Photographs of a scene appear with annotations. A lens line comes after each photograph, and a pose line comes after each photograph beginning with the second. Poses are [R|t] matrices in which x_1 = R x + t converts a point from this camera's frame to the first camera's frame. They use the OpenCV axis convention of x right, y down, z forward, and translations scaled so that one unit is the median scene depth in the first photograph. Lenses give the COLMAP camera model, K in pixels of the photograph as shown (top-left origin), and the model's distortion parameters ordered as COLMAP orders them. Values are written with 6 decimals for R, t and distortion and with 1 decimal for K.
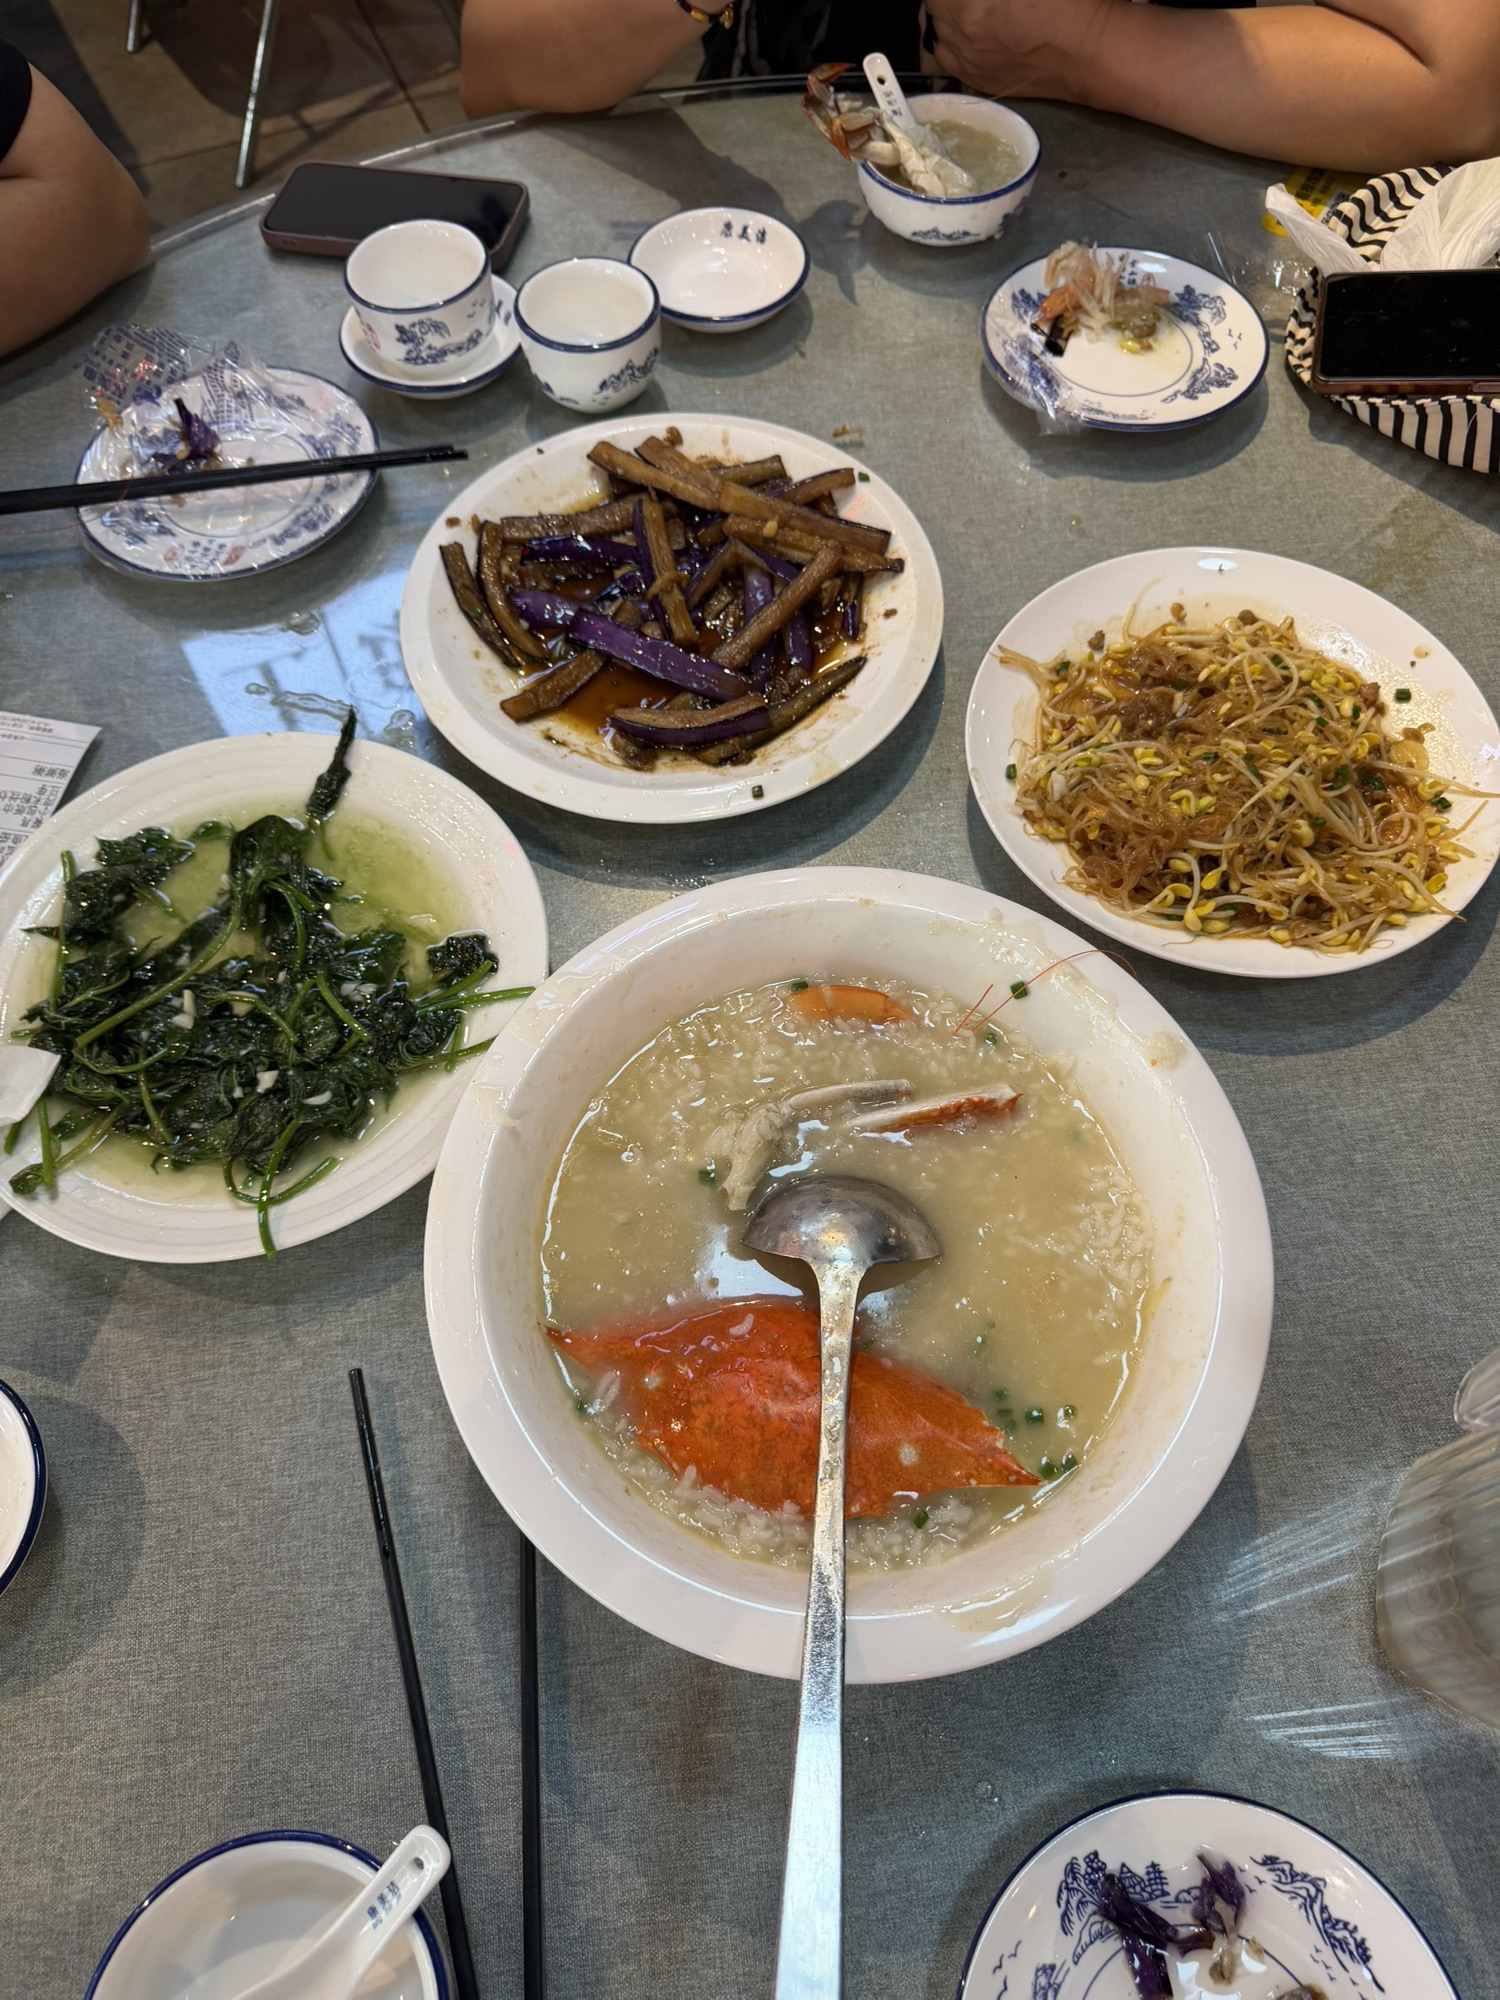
lens RADIAL K [[1413.9, 0, 759.2], [0, 1413.9, 1010.2], [0, 0, 1]] dist [-0.039815, 0.007236]
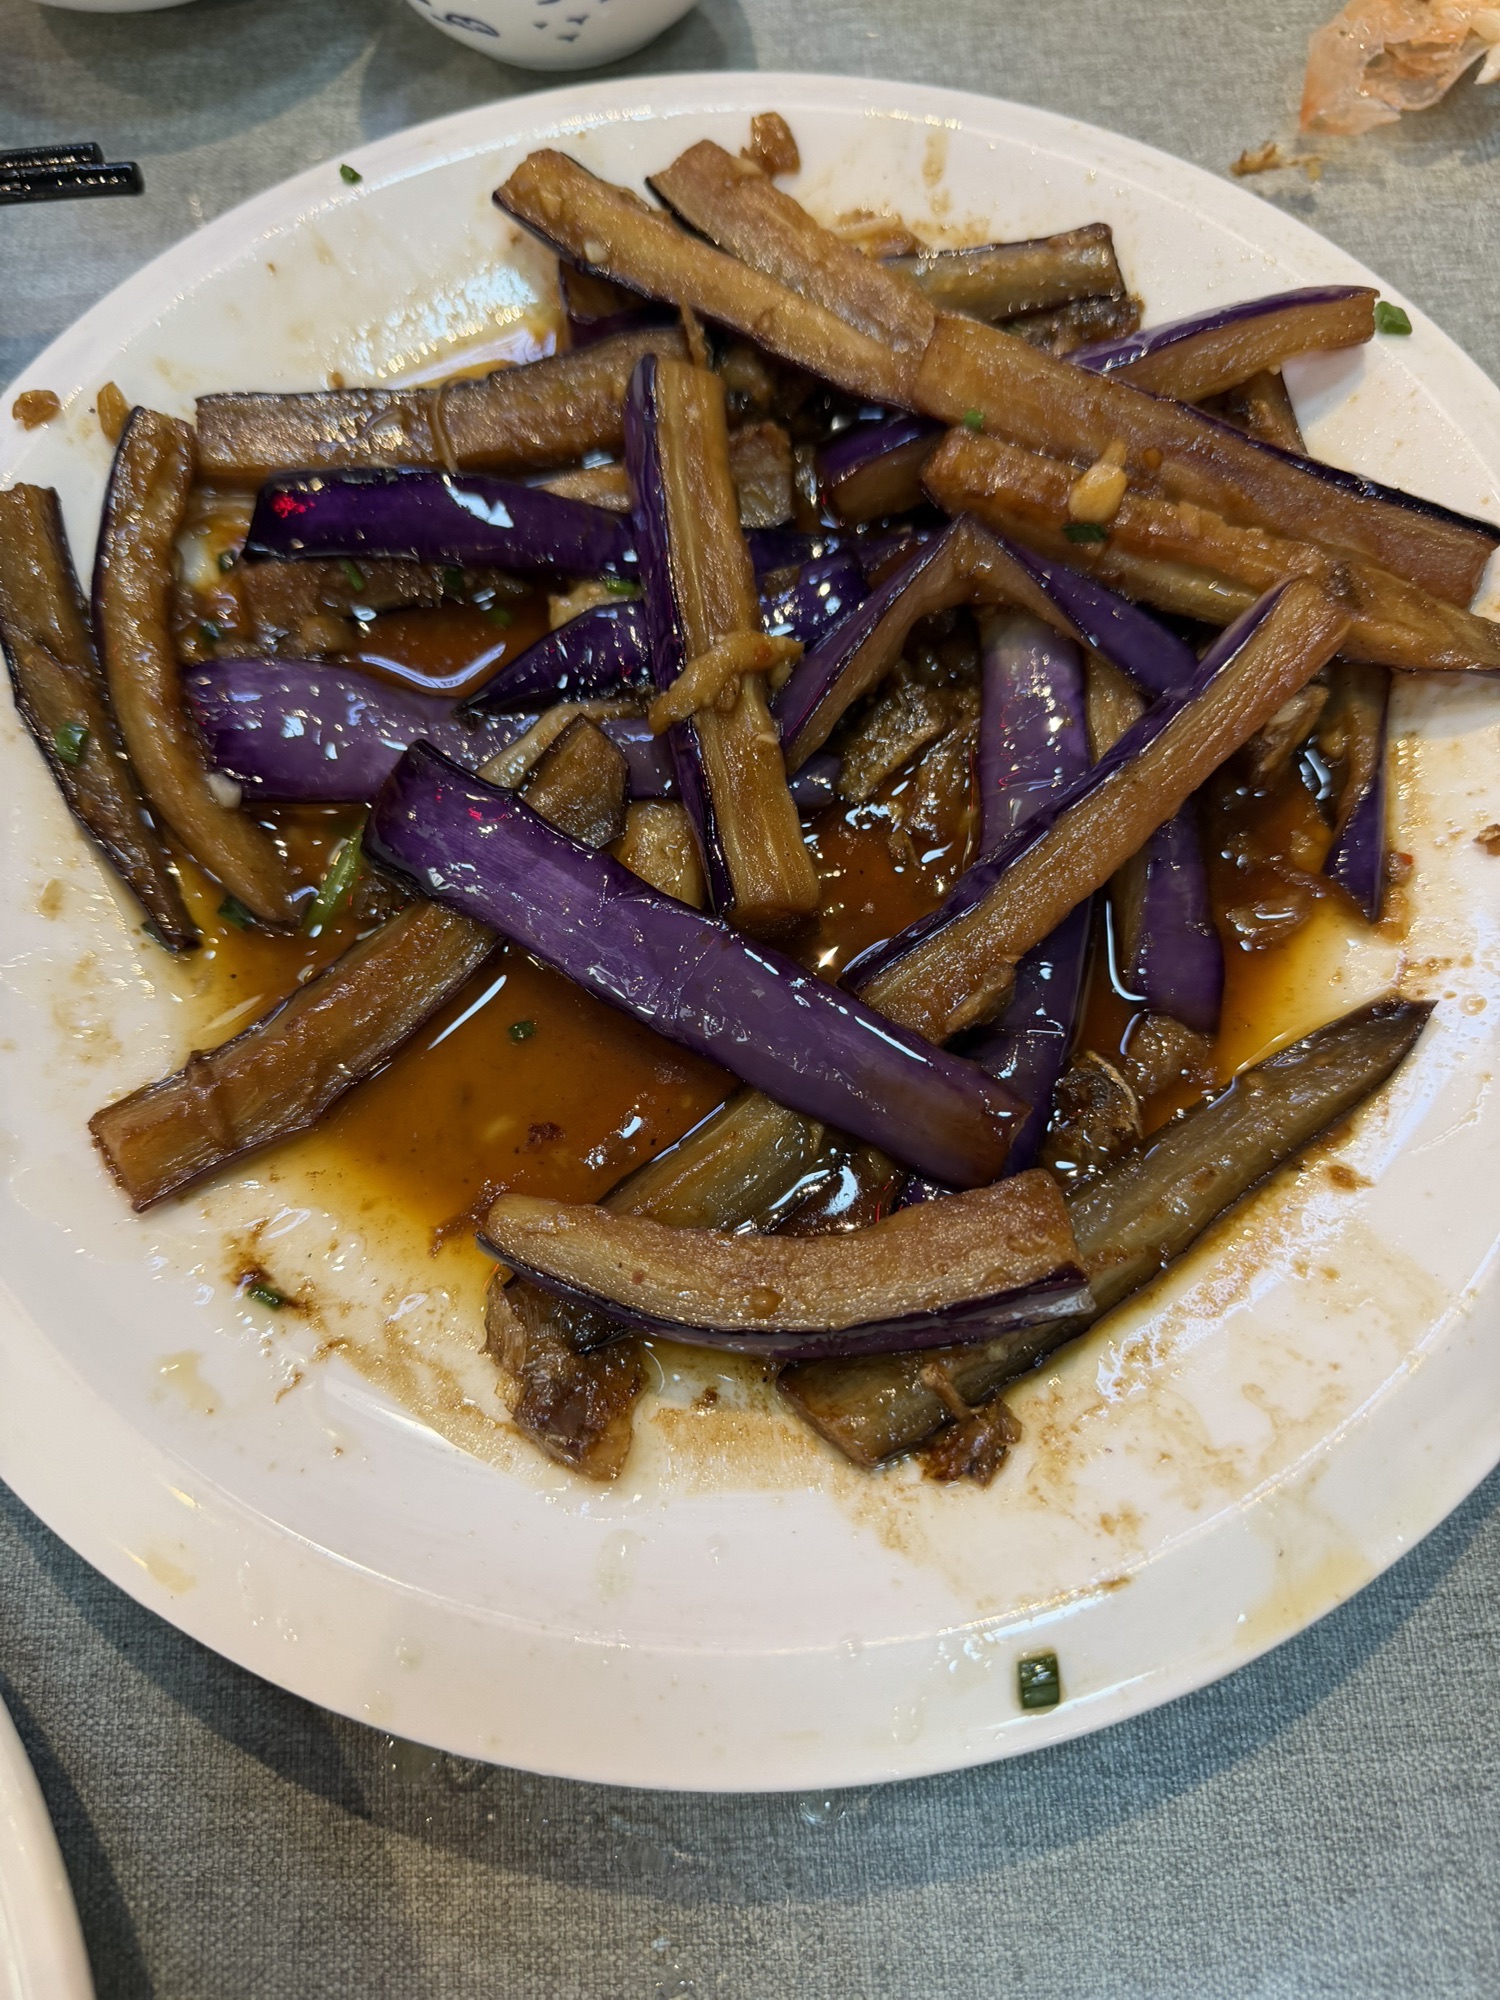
lens RADIAL K [[1413.9, 0, 733.6], [0, 1413.9, 988.4], [0, 0, 1]] dist [-0.039815, 0.007236]
pose [[0.997060, 0.066716, -0.037688, -0.047267], [-0.061828, 0.991016, 0.118597, -0.268784], [0.045262, -0.115918, 0.992227, 0.696758]]
